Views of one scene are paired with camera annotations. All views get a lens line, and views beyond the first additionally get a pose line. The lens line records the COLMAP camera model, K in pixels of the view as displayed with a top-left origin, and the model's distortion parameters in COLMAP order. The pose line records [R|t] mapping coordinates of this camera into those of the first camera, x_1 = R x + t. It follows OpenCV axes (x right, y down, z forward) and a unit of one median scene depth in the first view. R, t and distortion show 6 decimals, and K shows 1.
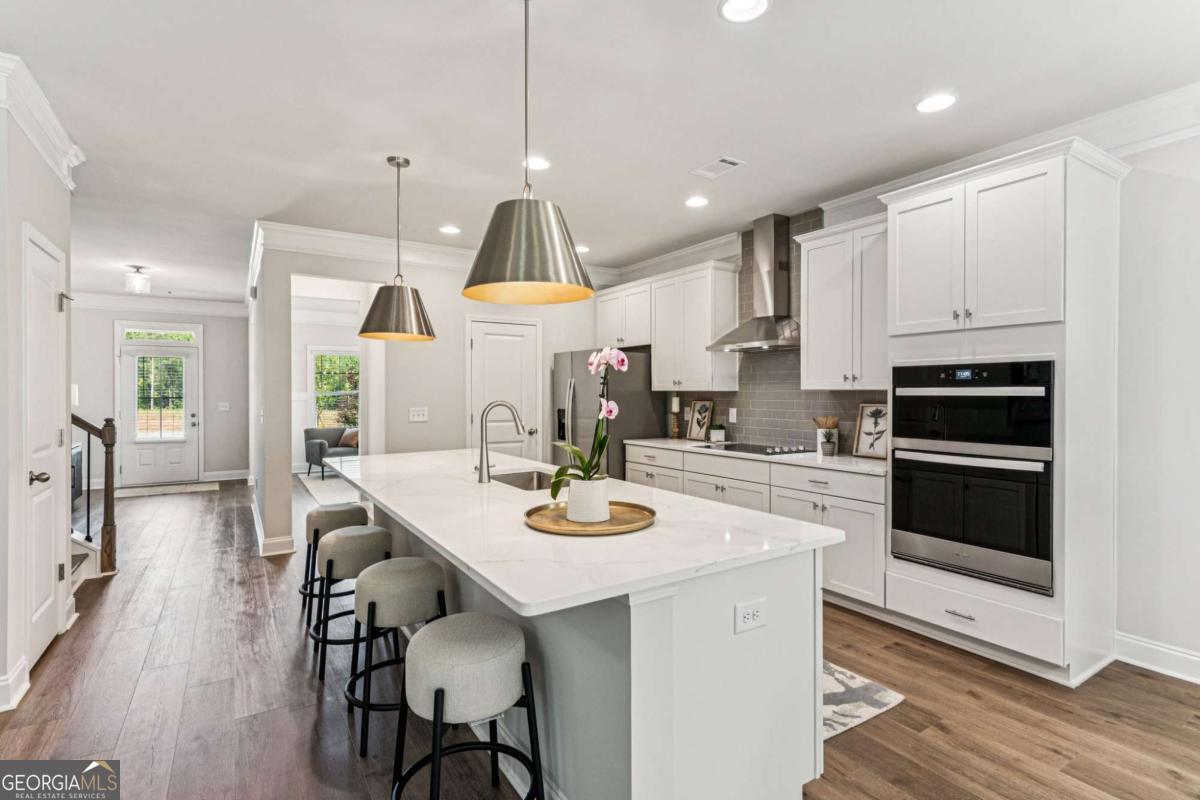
lens RADIAL K [[579.2, 0, 600.5], [0, 579.2, 396.4], [0, 0, 1]] dist [0.006517, -0.000722]
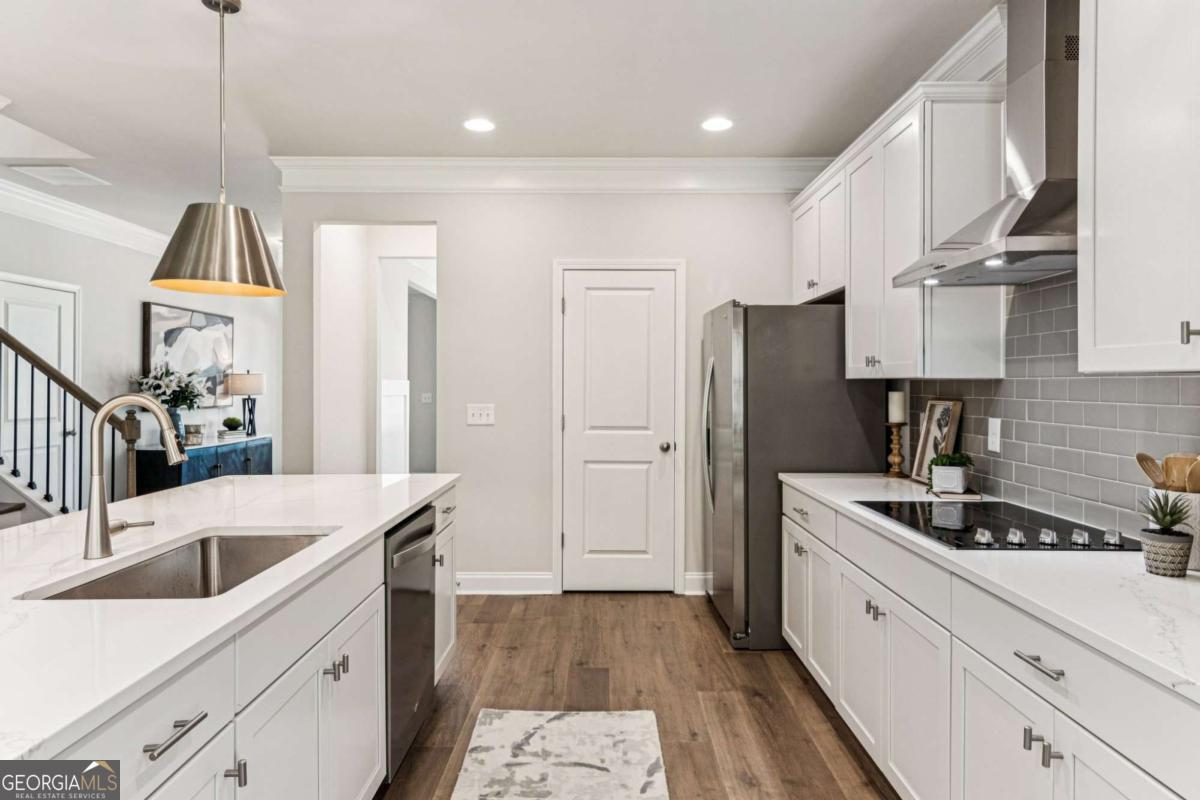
lens RADIAL K [[729.2, 0, 595.8], [0, 729.2, 389.6], [0, 0, 1]] dist [0.013931, -0.003529]
pose [[0.840941, 0.006776, -0.541084, 0.248746], [-0.005664, 0.999977, 0.003720, -0.001228], [0.541097, -0.000063, 0.840960, 0.346436]]
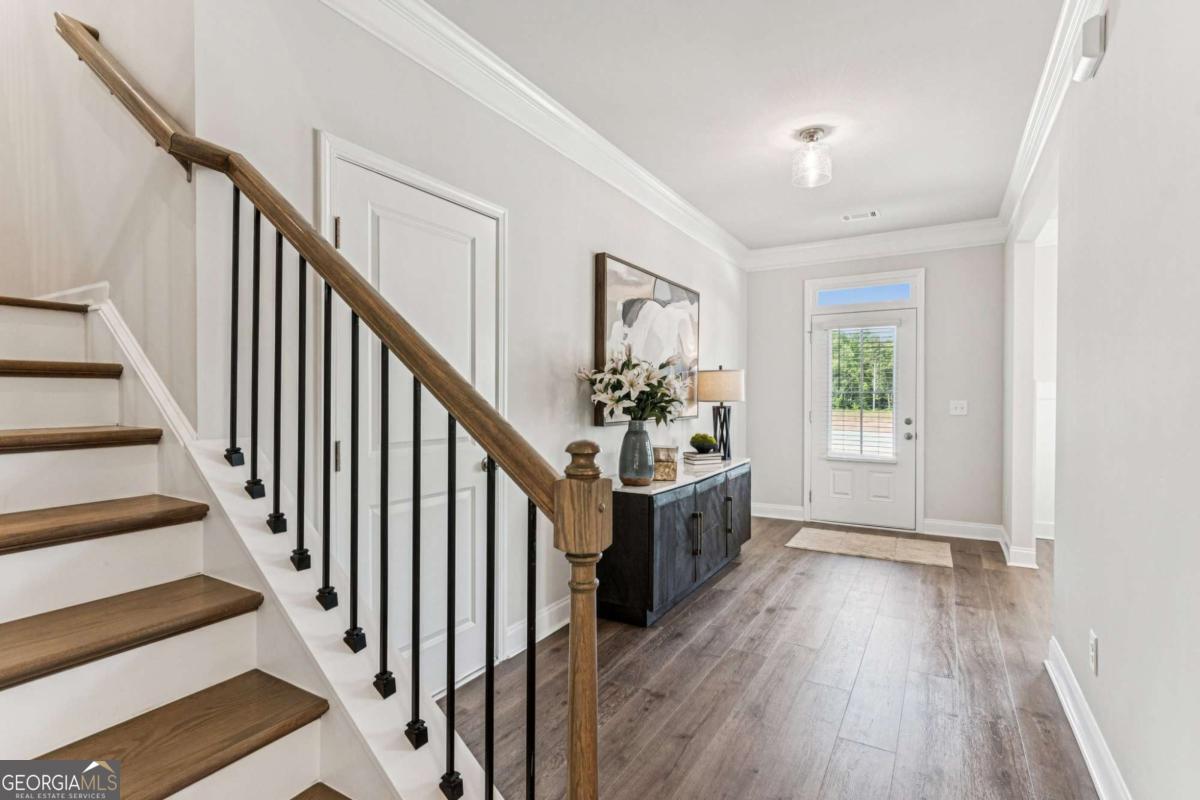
lens RADIAL K [[579.2, 0, 598.9], [0, 579.2, 402.8], [0, 0, 1]] dist [0.006517, -0.000722]
pose [[0.452236, 0.008386, -0.891859, -0.477460], [-0.002671, 0.999964, 0.008048, 0.014363], [0.891895, -0.001257, 0.452242, 0.681347]]
